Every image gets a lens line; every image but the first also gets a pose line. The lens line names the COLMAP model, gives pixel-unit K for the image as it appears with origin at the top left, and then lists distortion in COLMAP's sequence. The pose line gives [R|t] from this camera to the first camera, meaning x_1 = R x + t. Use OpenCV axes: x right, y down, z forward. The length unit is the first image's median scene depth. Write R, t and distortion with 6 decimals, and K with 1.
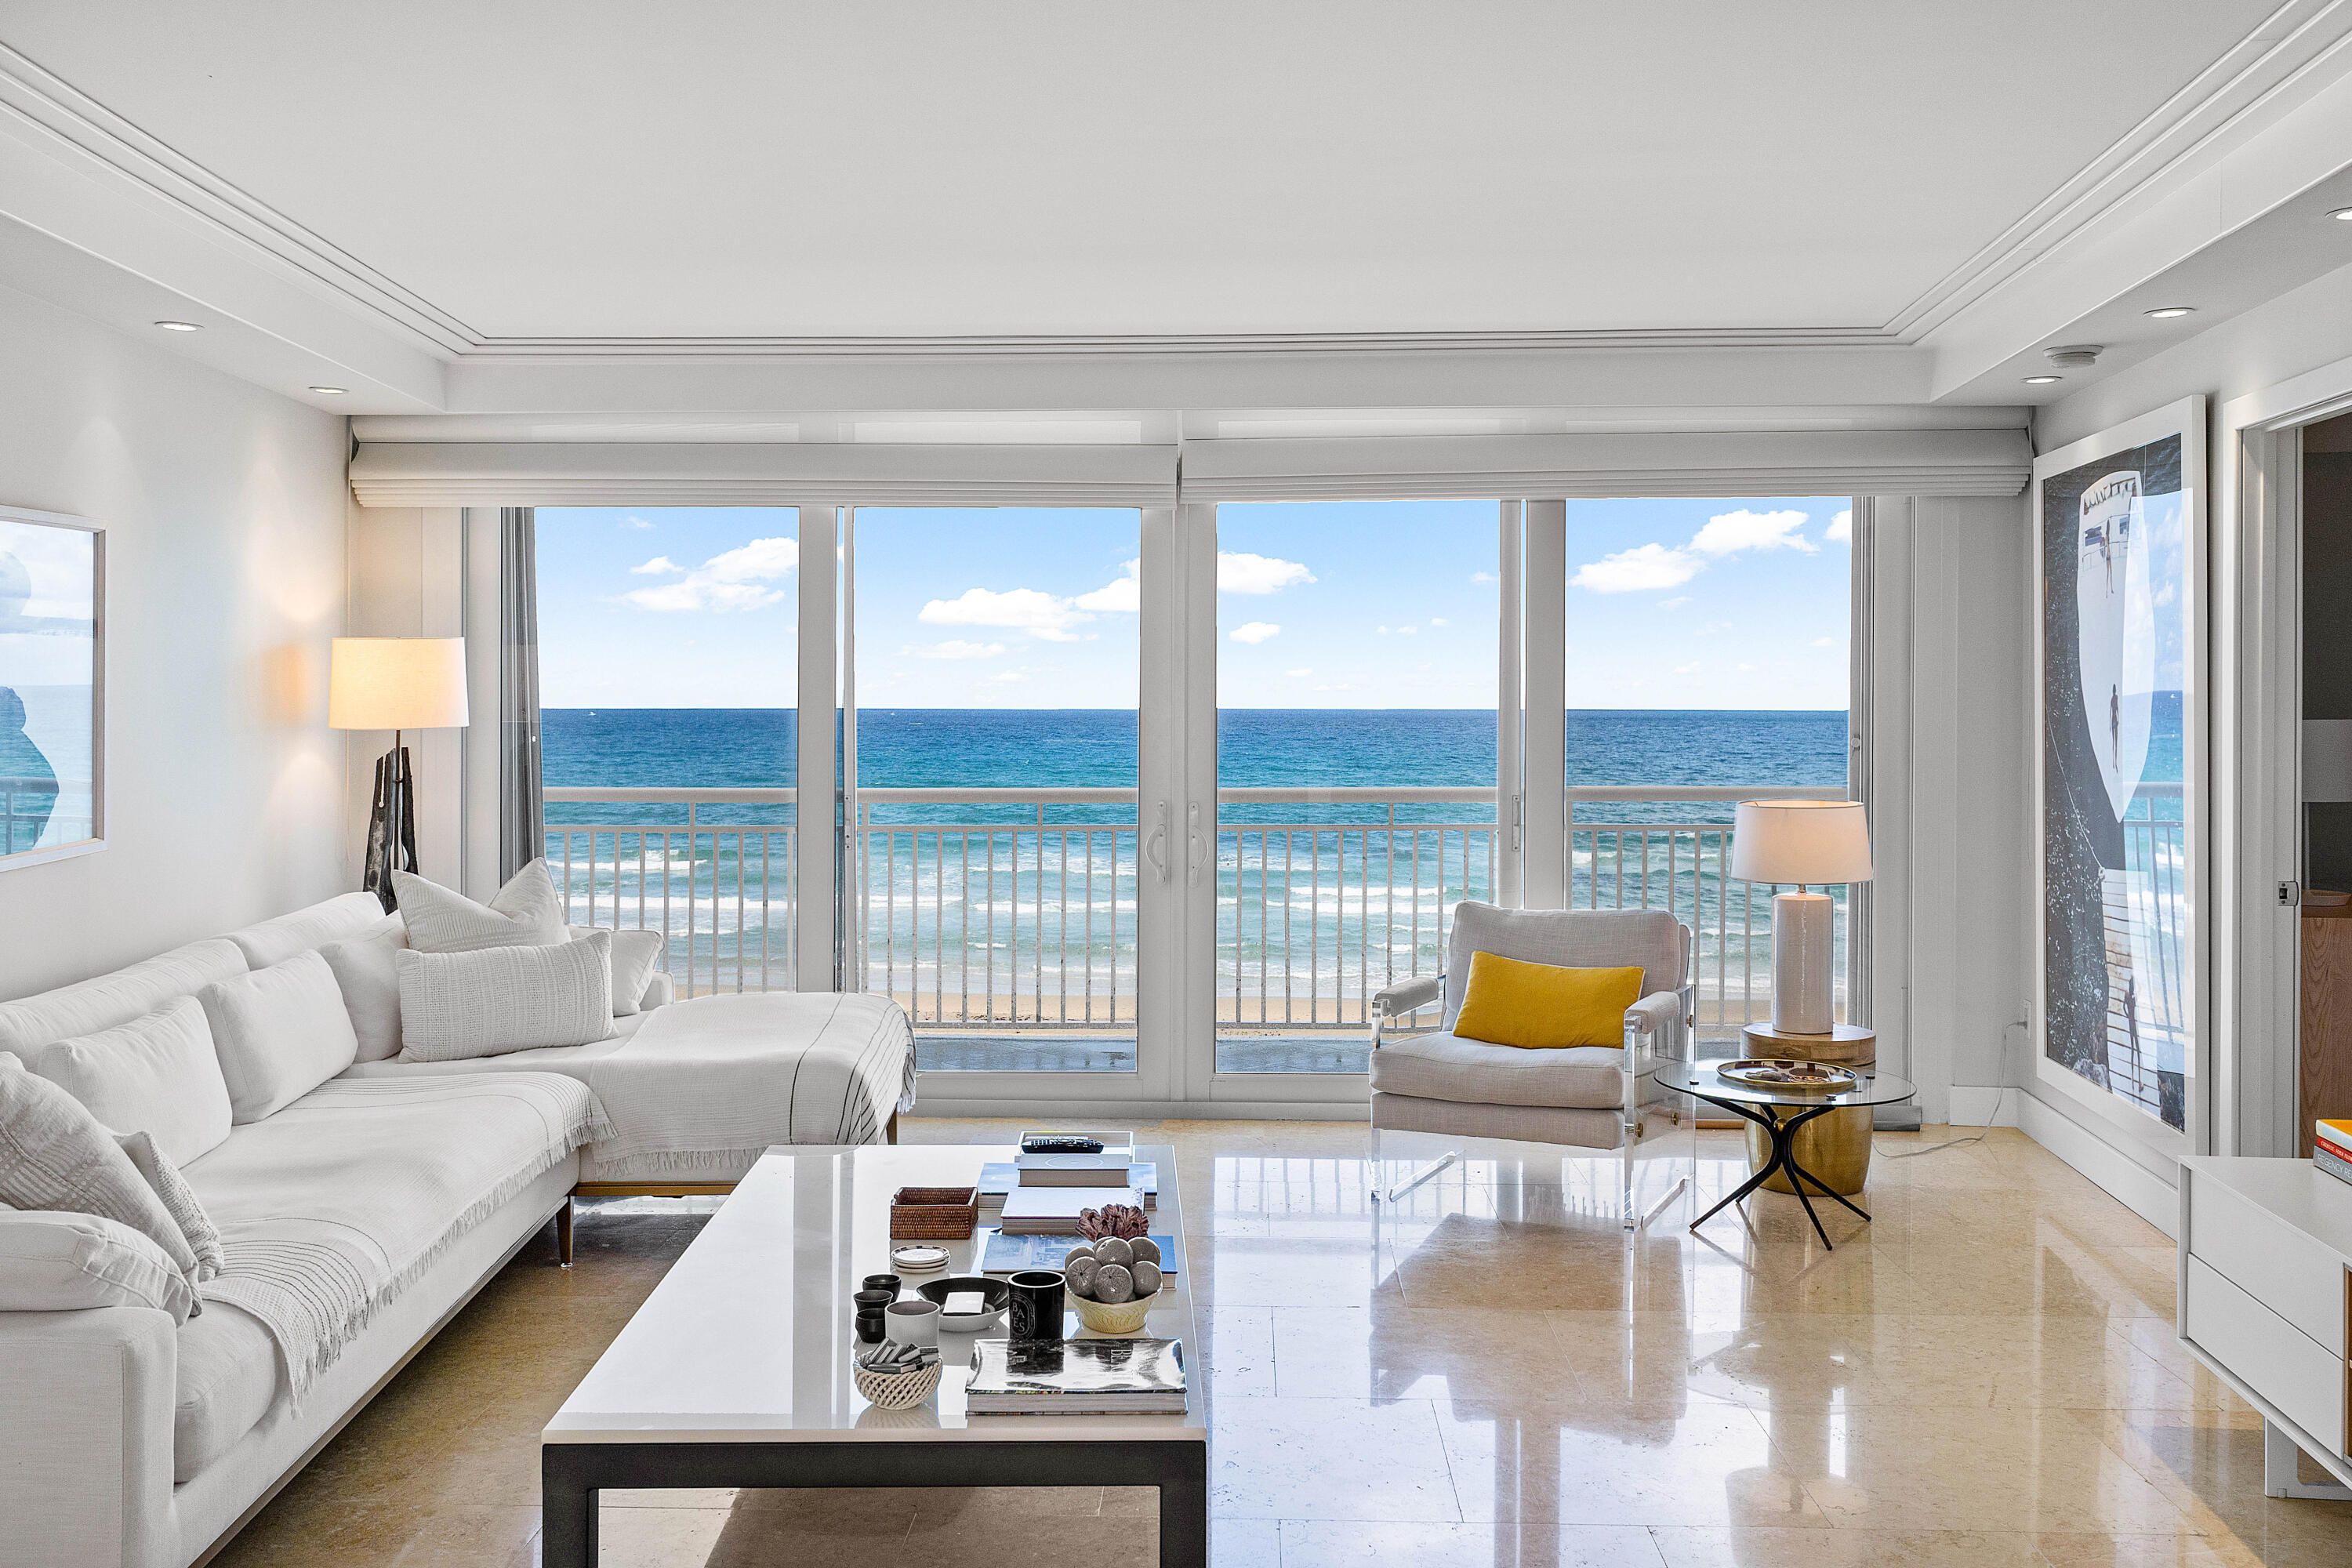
lens RADIAL K [[2059.5, 0, 1176.6], [0, 2059.5, 725.1], [0, 0, 1]] dist [-0.010913, -0.009438]
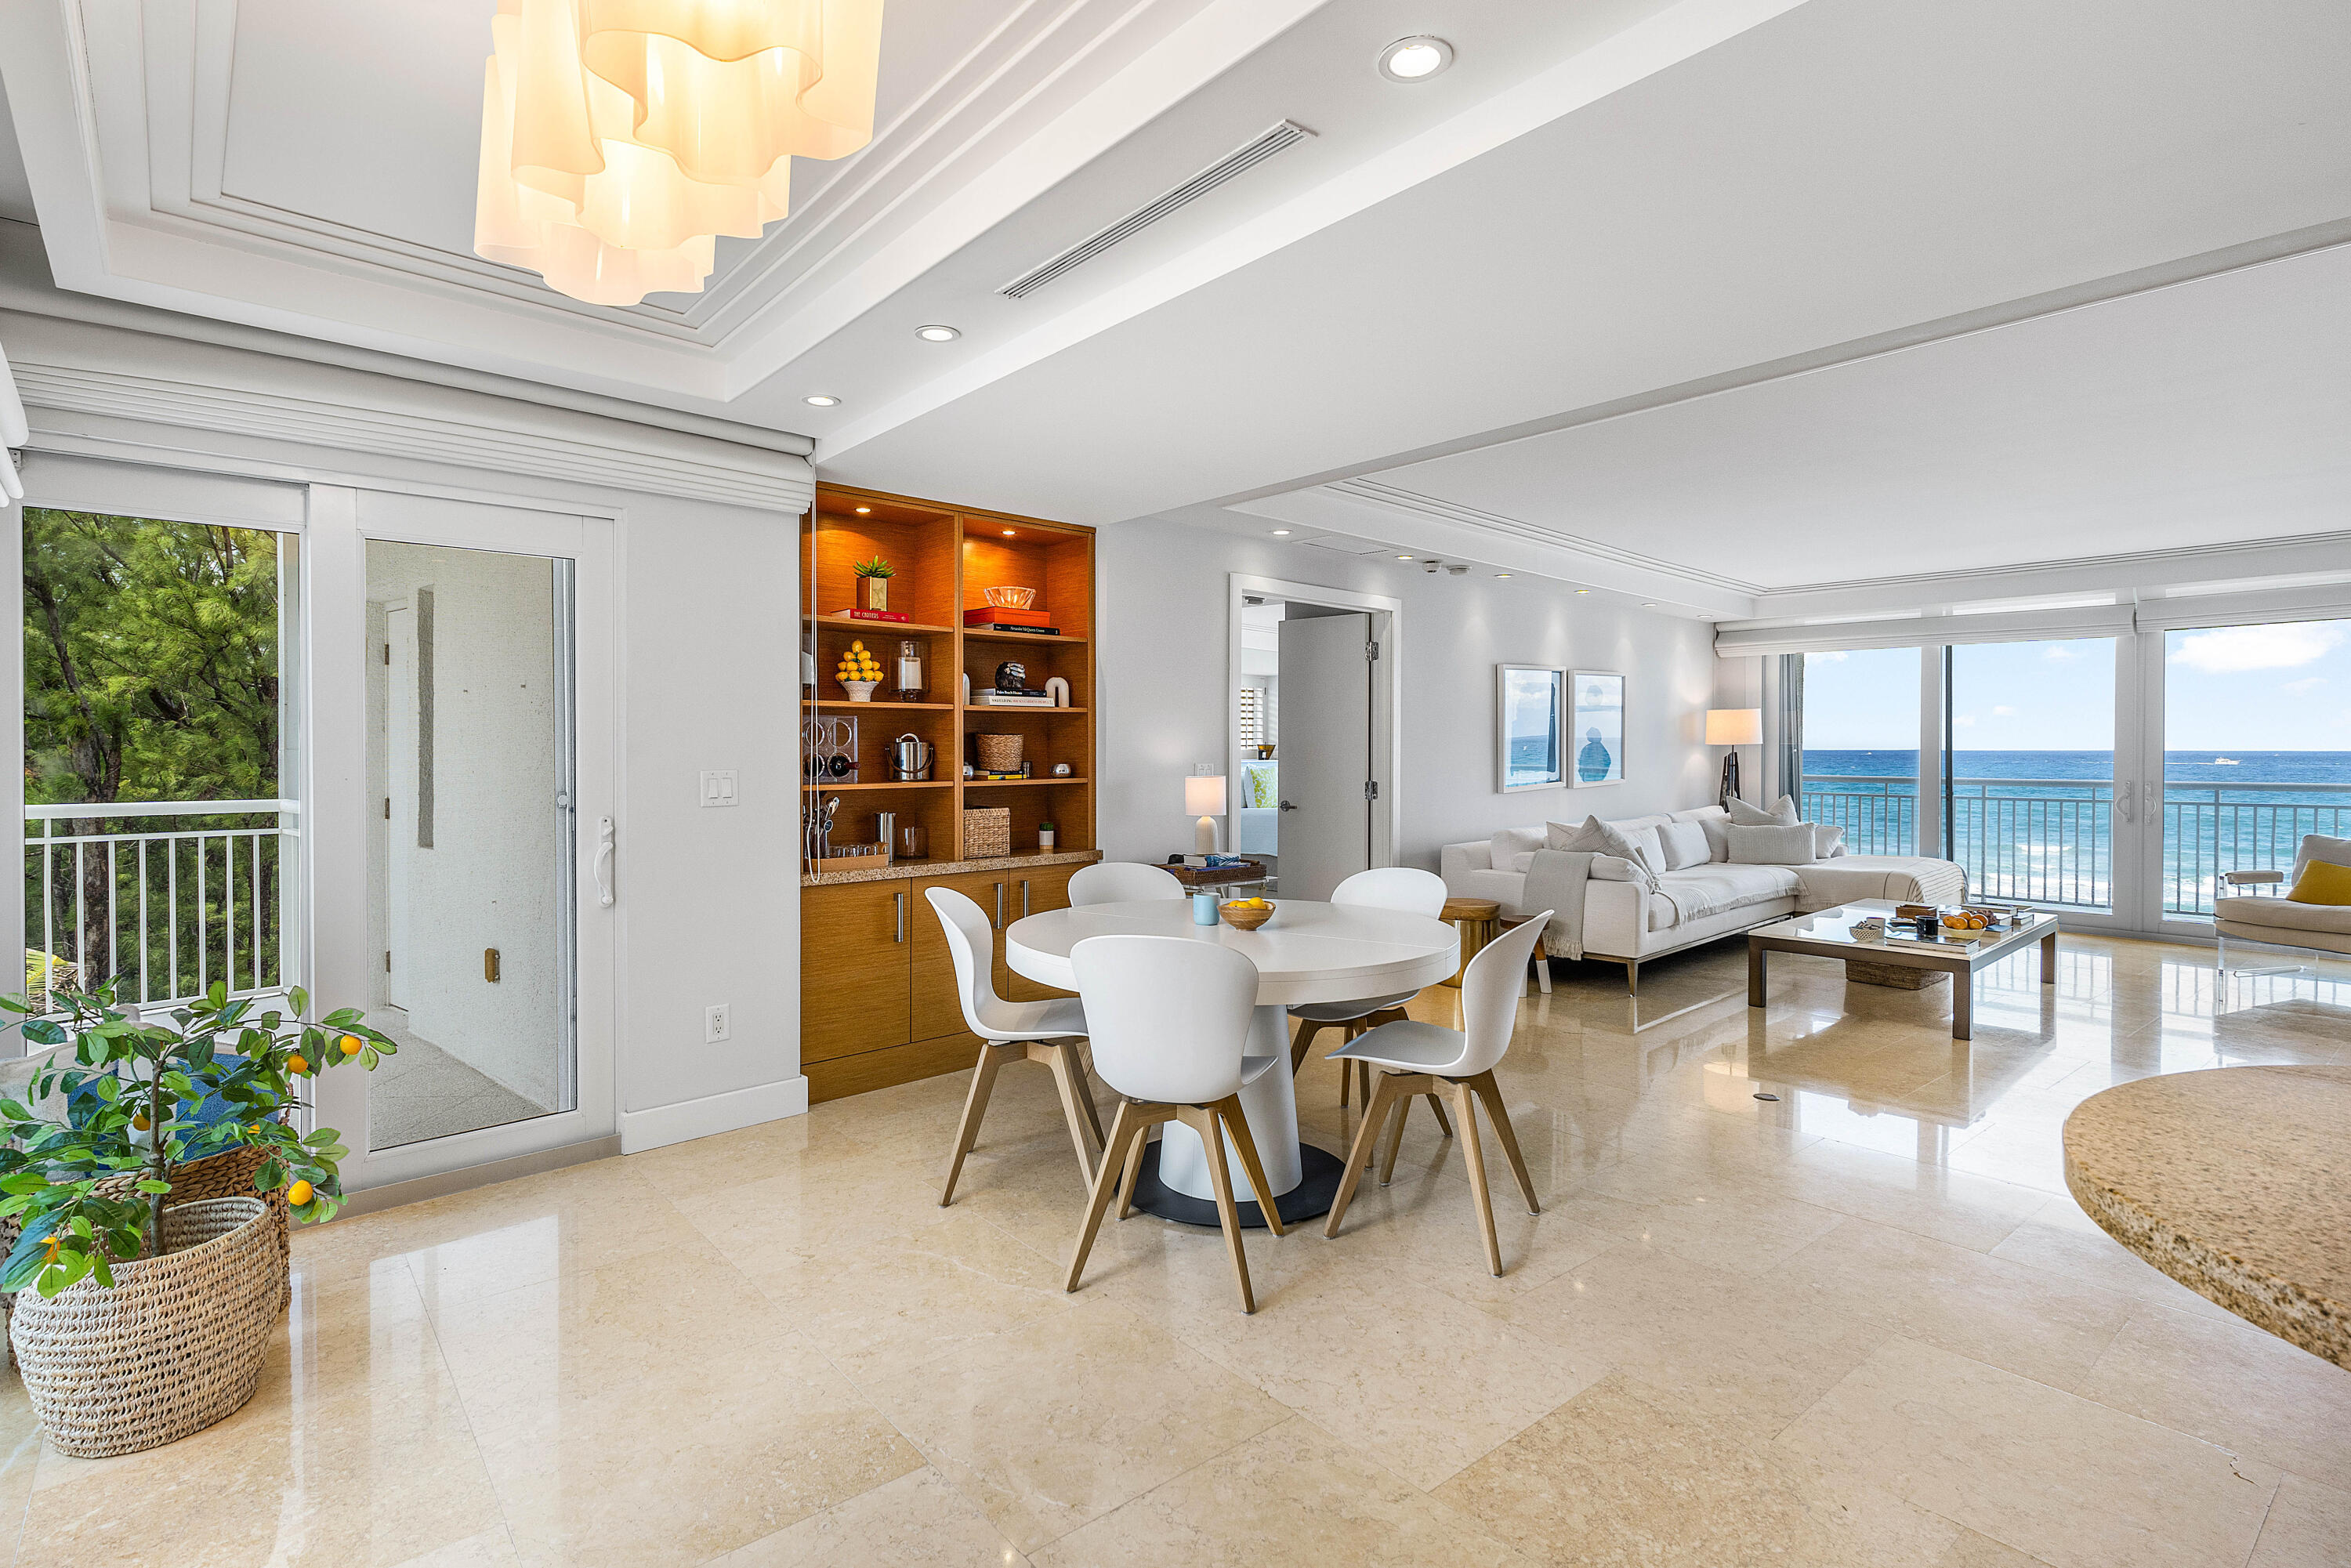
lens RADIAL K [[1157.0, 0, 1166.9], [0, 1157.0, 743.9], [0, 0, 1]] dist [0.001899, 0.000517]
pose [[0.663585, -0.000848, -0.748100, 0.238201], [-0.008992, 0.999918, -0.009110, 0.020508], [0.748047, 0.012772, 0.663523, -0.497661]]
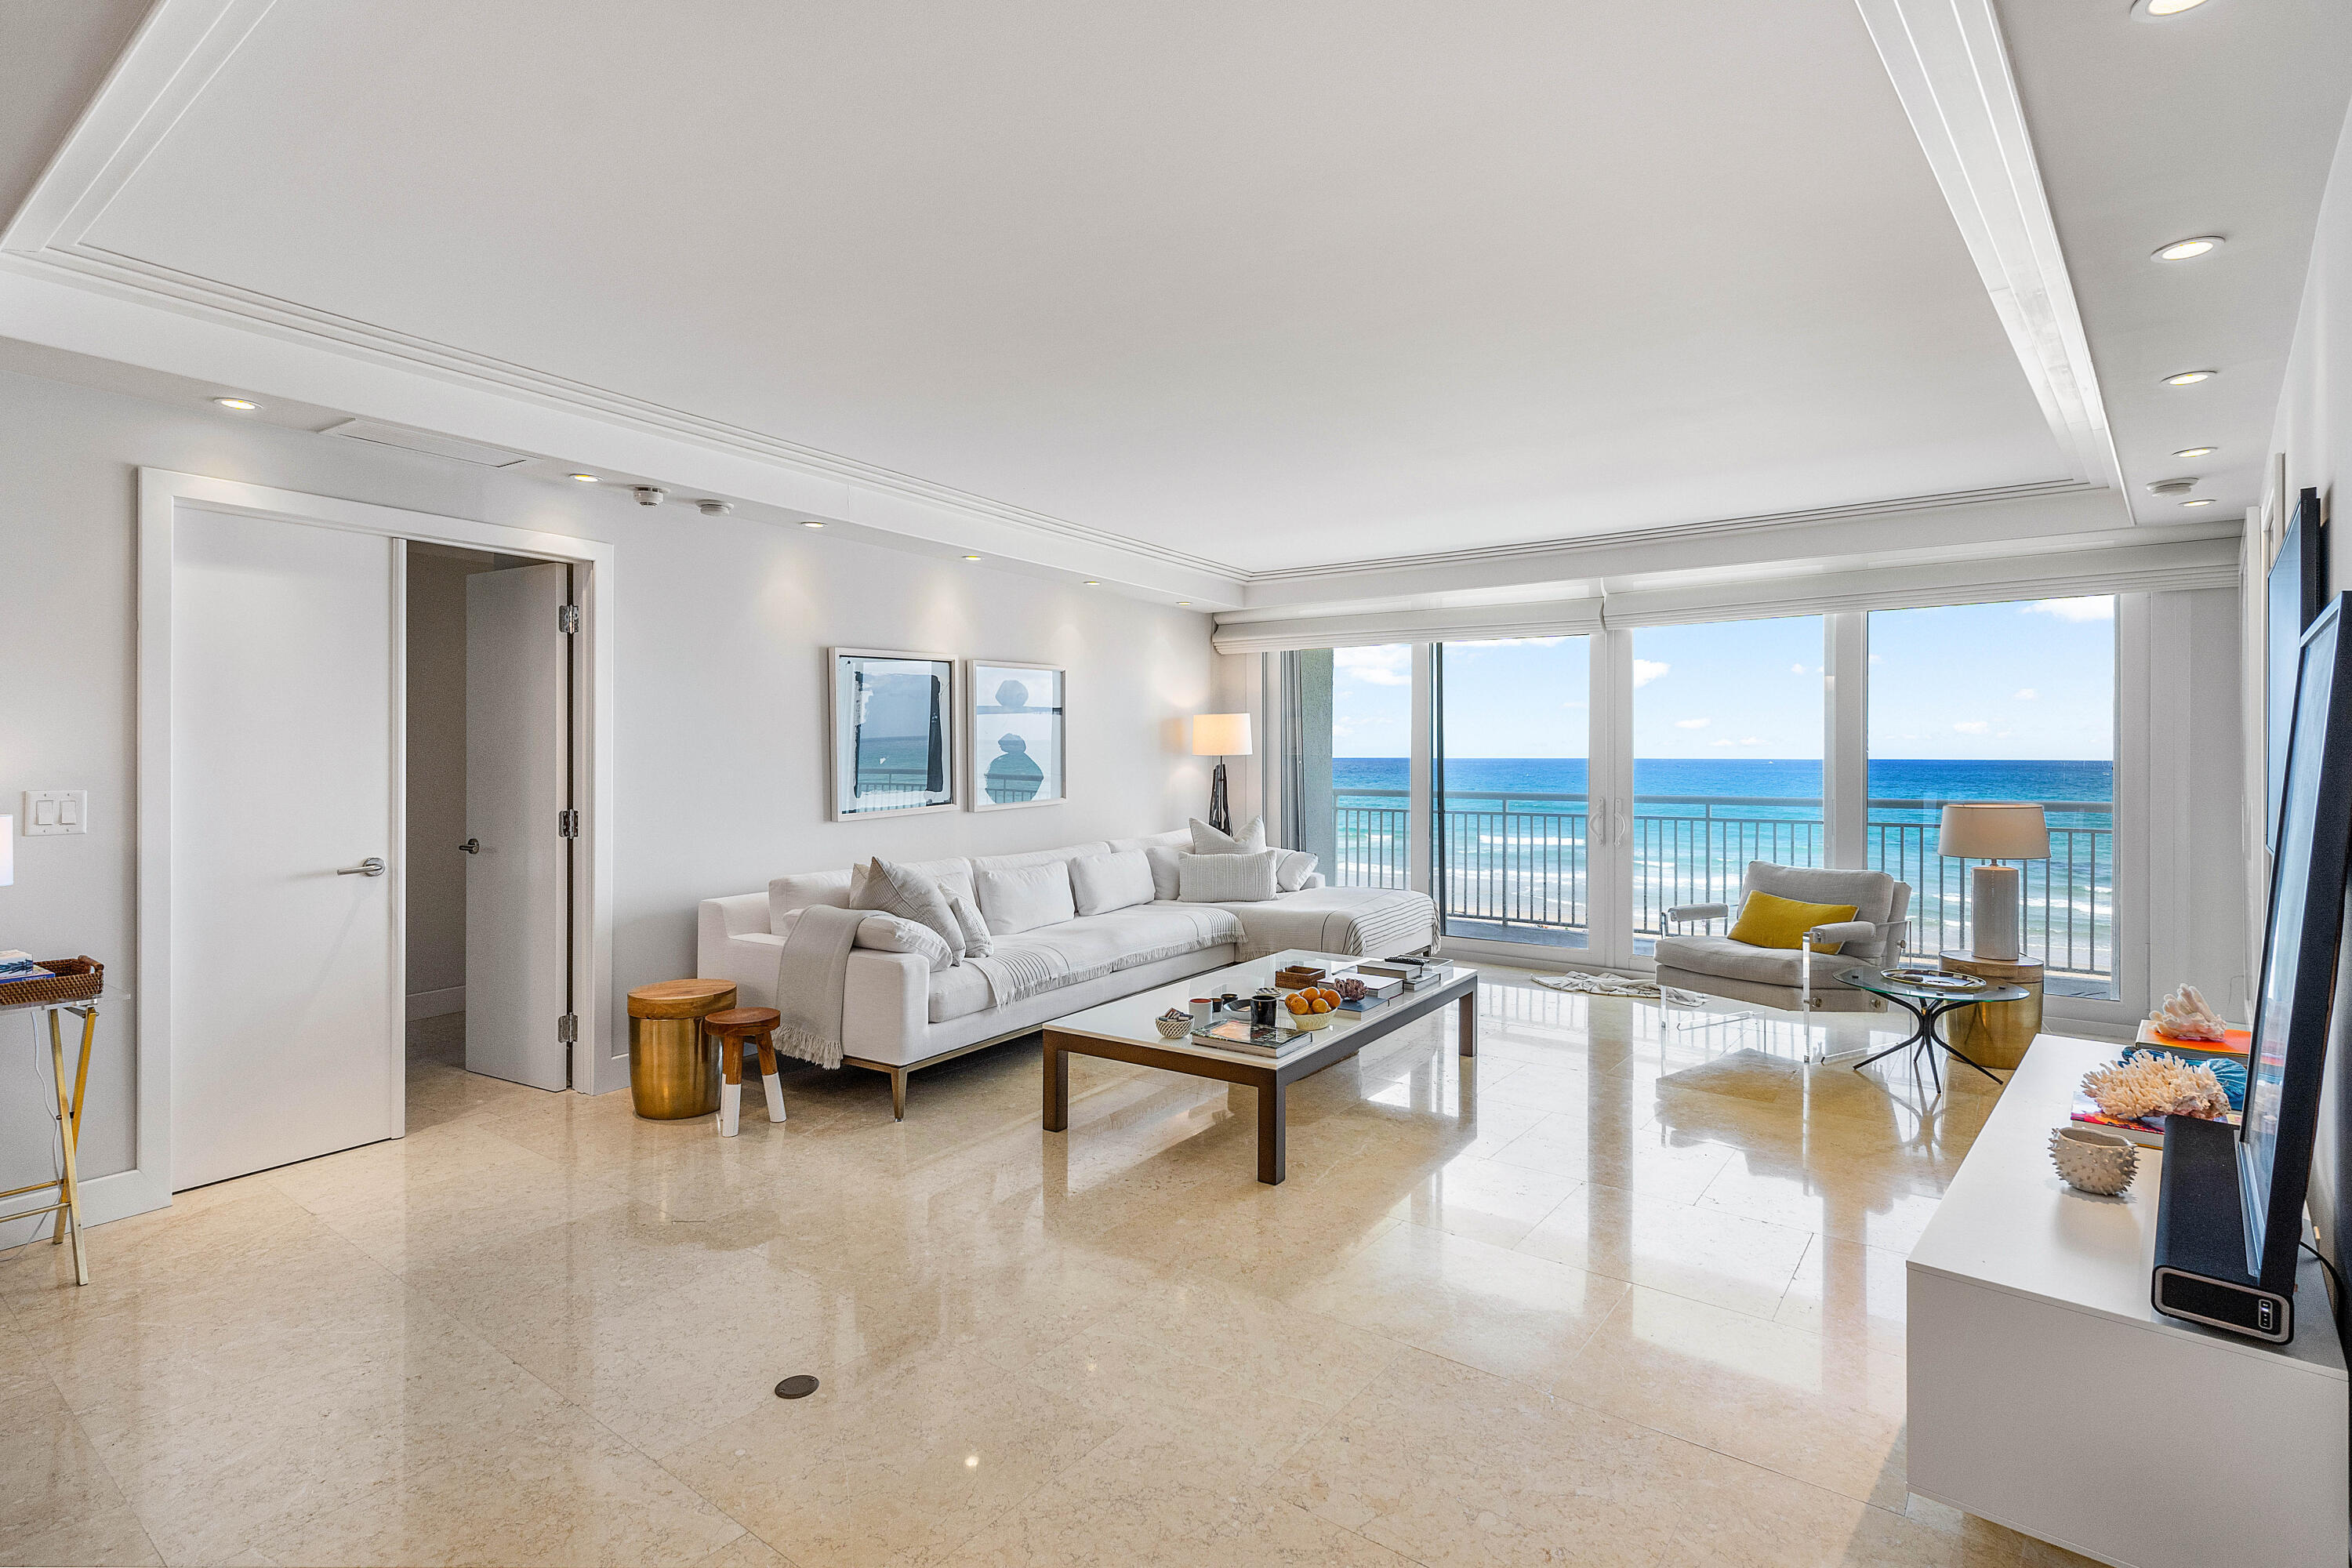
lens RADIAL K [[1157.6, 0, 1167.4], [0, 1157.6, 743.9], [0, 0, 1]] dist [0.001899, 0.000517]
pose [[0.818410, -0.003809, -0.574623, 0.286044], [-0.007644, 0.999817, -0.017514, 0.011541], [0.574585, 0.018726, 0.818231, -0.036008]]
